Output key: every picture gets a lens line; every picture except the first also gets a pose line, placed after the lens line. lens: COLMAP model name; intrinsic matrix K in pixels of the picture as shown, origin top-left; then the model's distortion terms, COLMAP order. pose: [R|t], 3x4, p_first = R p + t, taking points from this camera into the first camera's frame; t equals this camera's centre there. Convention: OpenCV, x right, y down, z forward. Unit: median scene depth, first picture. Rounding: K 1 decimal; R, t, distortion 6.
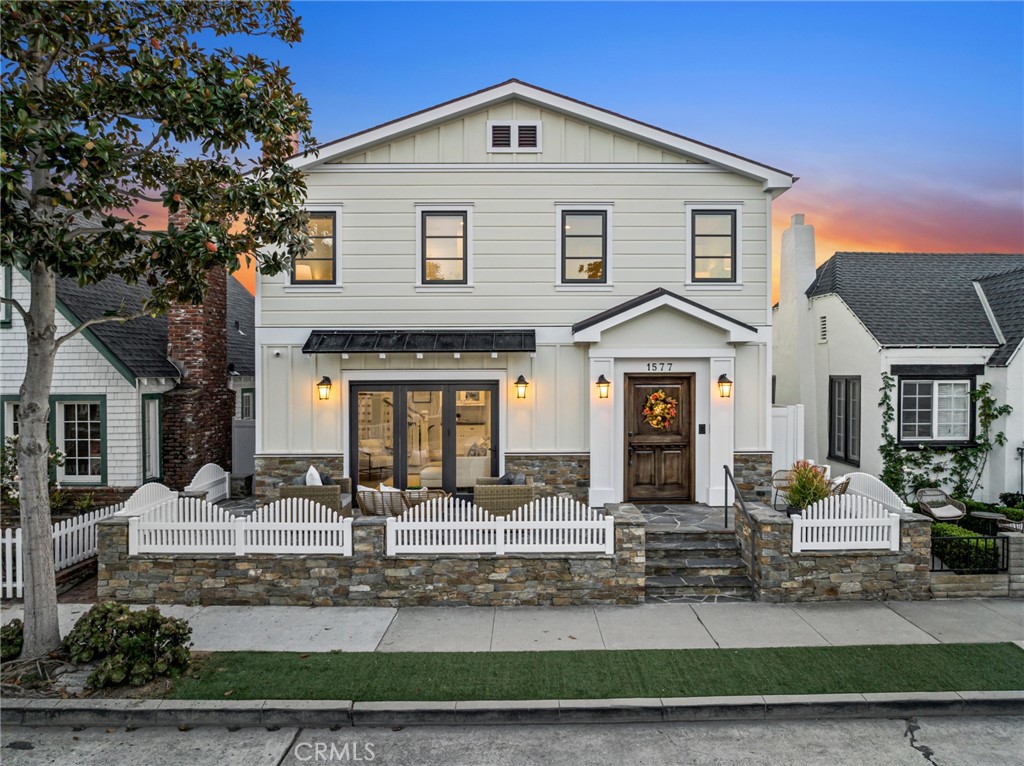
lens RADIAL K [[740.6, 0, 546.8], [0, 740.6, 384.8], [0, 0, 1]] dist [-0.036487, 0.005058]
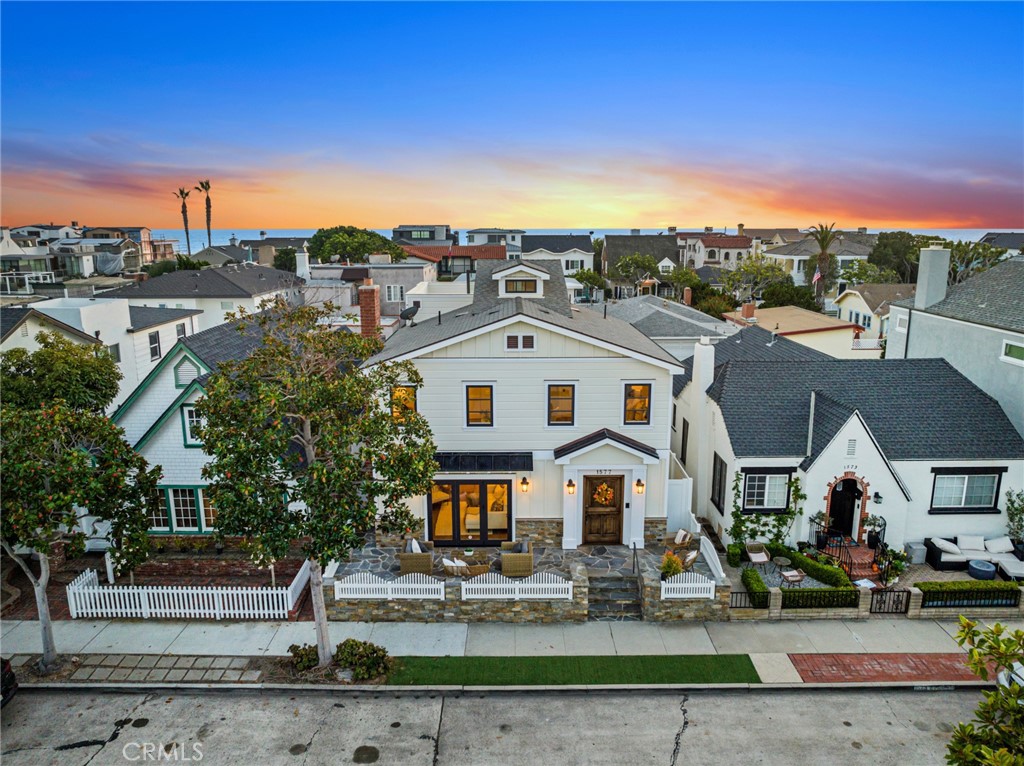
lens RADIAL K [[740.6, 0, 518.3], [0, 740.6, 382.8], [0, 0, 1]] dist [-0.036487, 0.005058]
pose [[0.999848, 0.002849, -0.017213, -0.024167], [0.000608, 0.980293, 0.197547, -0.710052], [0.017436, -0.197528, 0.980142, -0.824707]]
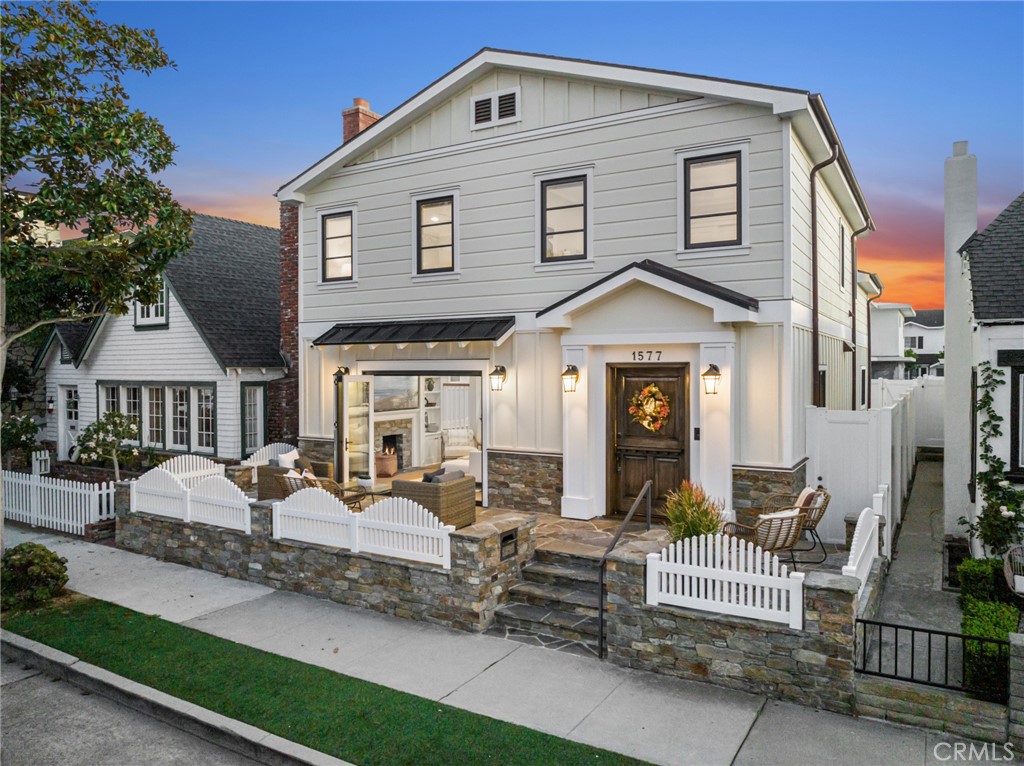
lens RADIAL K [[740.6, 0, 497.6], [0, 740.6, 372.6], [0, 0, 1]] dist [-0.036487, 0.005058]
pose [[0.841213, 0.005332, -0.540678, 0.567633], [-0.007953, 0.999965, -0.002512, -0.002602], [0.540646, 0.006413, 0.841226, 0.273061]]
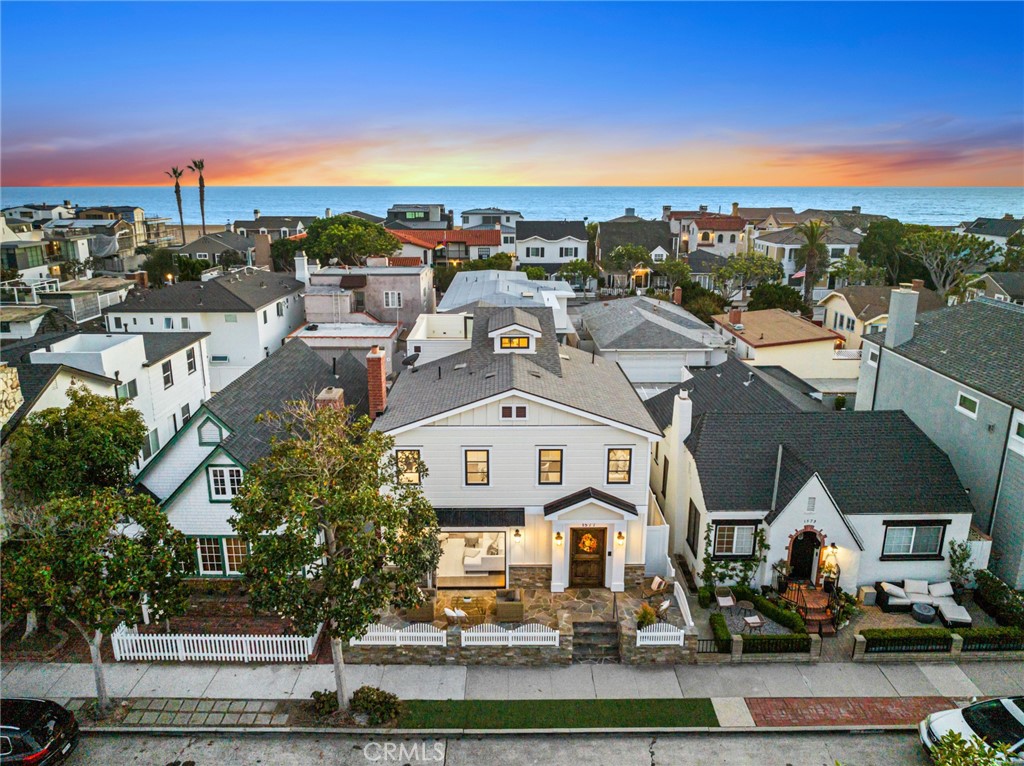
lens RADIAL K [[740.6, 0, 518.9], [0, 740.6, 399.2], [0, 0, 1]] dist [-0.036487, 0.005058]
pose [[0.999943, 0.006269, -0.008679, -0.018669], [-0.003675, 0.962371, 0.271715, -1.071003], [0.010055, -0.271667, 0.962339, -0.954860]]
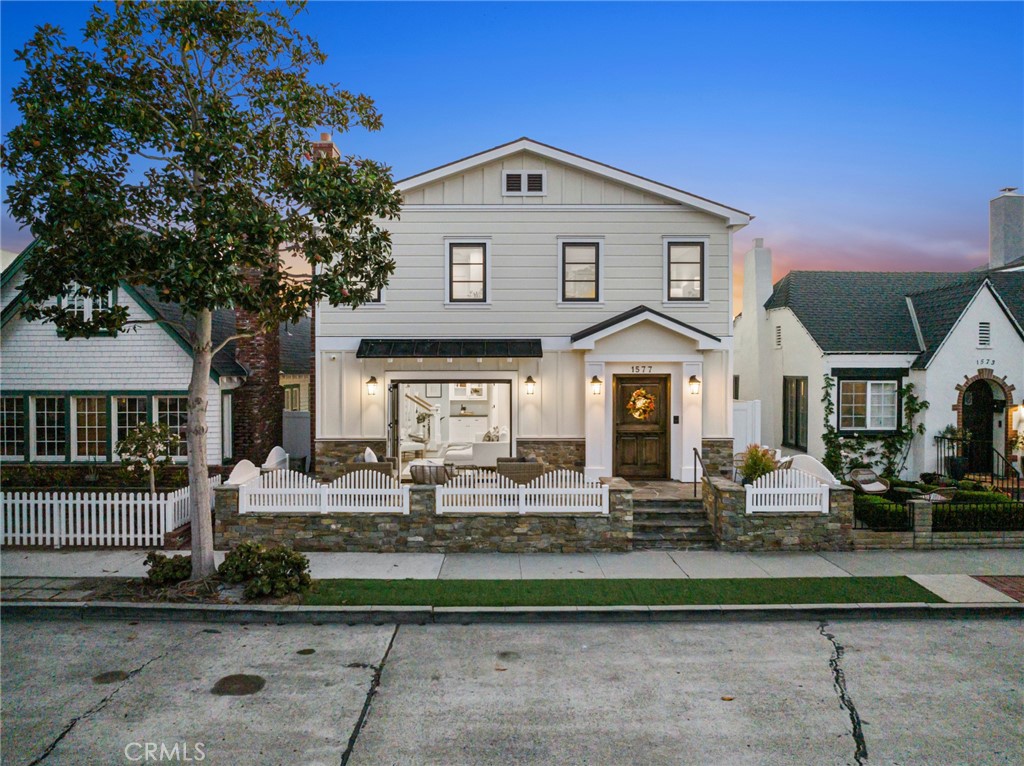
lens RADIAL K [[740.6, 0, 507.2], [0, 740.6, 373.4], [0, 0, 1]] dist [-0.036487, 0.005058]
pose [[0.999873, 0.002683, -0.015679, -0.065017], [-0.002807, 0.999965, -0.007857, -0.008532], [0.015658, 0.007900, 0.999846, -0.293436]]
